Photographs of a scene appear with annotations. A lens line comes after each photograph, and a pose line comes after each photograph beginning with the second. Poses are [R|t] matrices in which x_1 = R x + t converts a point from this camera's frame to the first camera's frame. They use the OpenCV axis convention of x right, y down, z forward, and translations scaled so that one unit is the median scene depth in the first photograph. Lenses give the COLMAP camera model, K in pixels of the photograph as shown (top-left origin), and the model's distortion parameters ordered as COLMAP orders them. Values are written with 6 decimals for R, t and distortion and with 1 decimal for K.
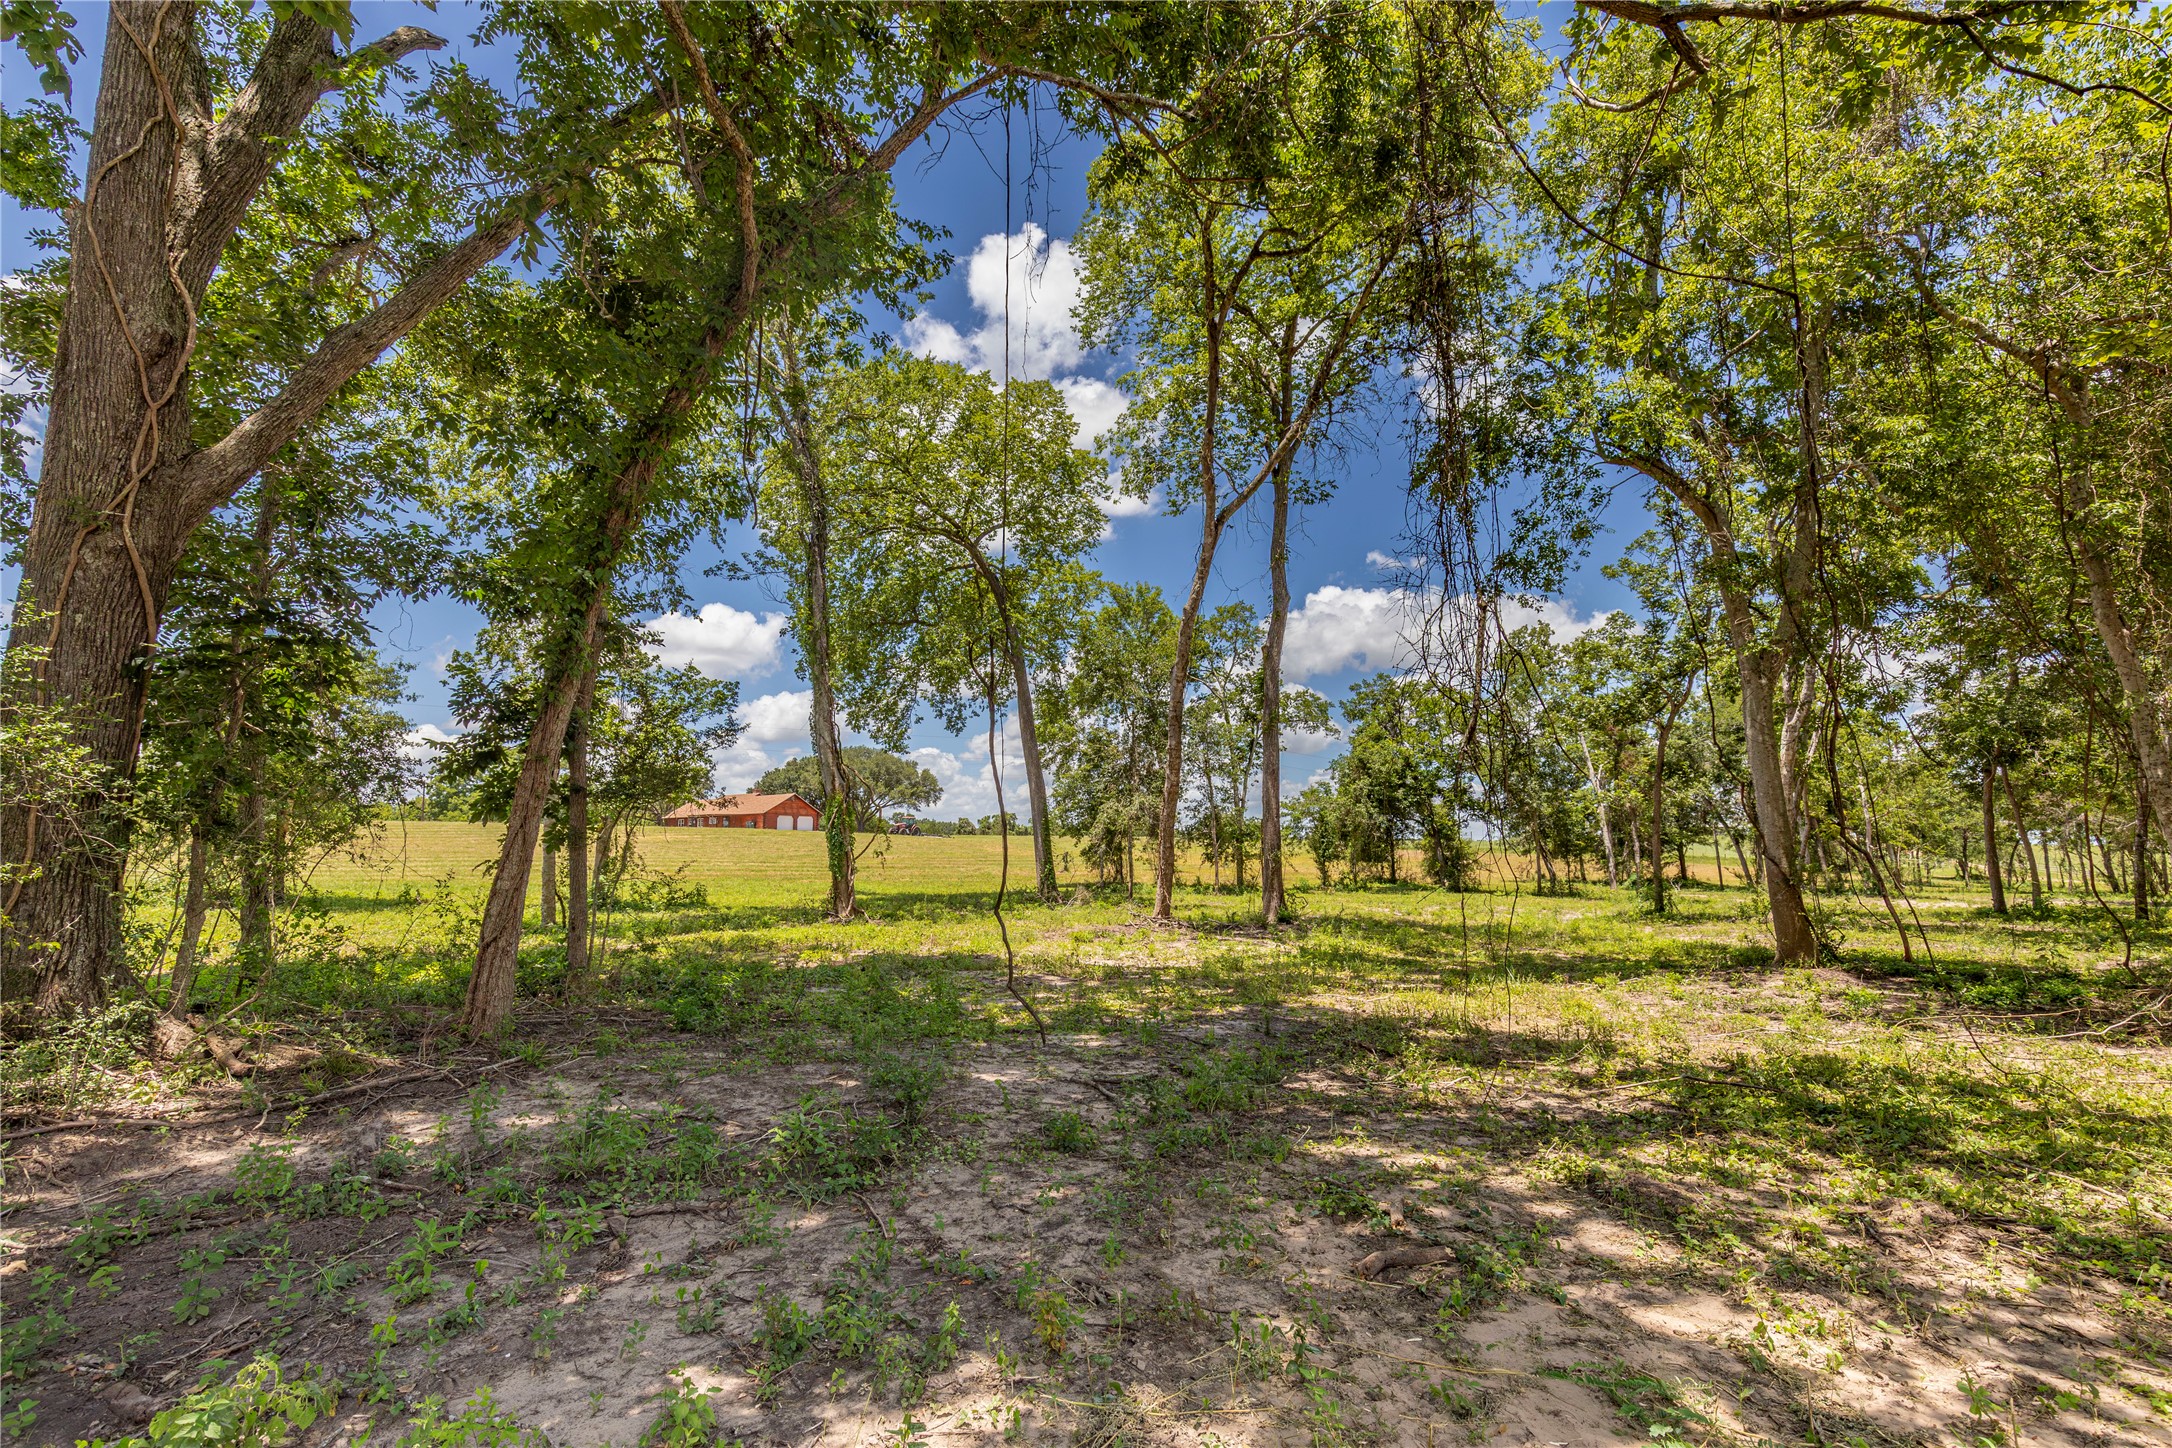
lens RADIAL K [[1001.4, 0, 1086.0], [0, 1001.4, 724.0], [0, 0, 1]] dist [0.001929, 0.000221]
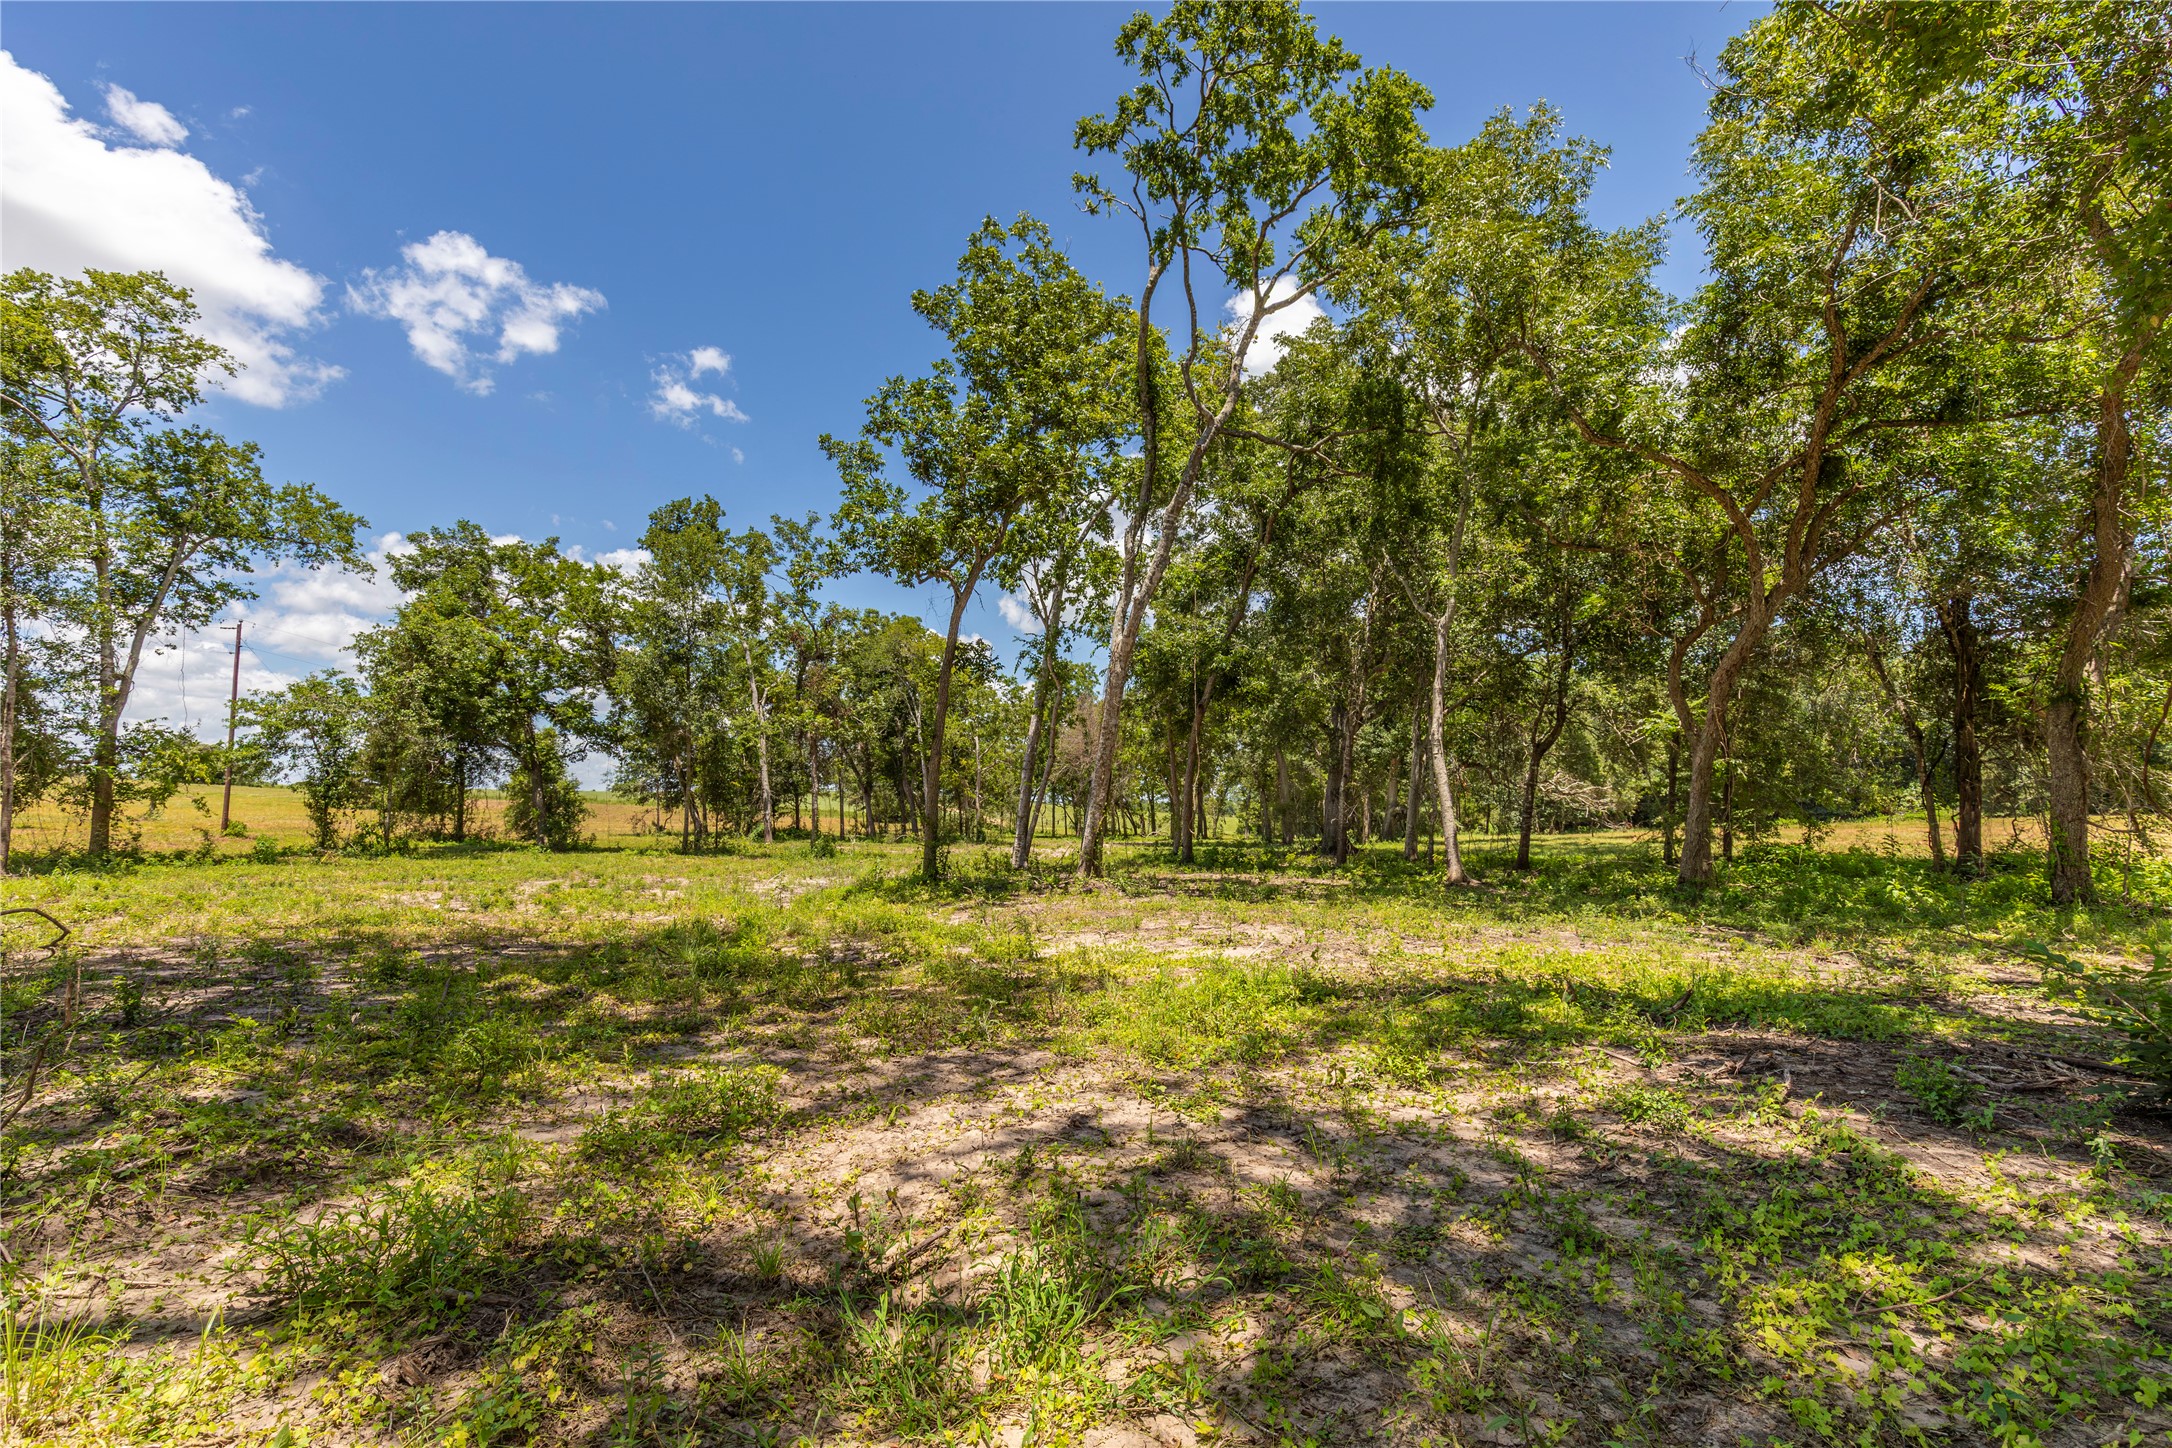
lens RADIAL K [[1001.4, 0, 1086.0], [0, 1001.4, 724.0], [0, 0, 1]] dist [0.001929, 0.000221]
pose [[0.660001, 0.066134, 0.748348, 0.082884], [-0.099437, 0.995044, -0.000238, 0.042443], [-0.744655, -0.074256, 0.663306, 0.267135]]
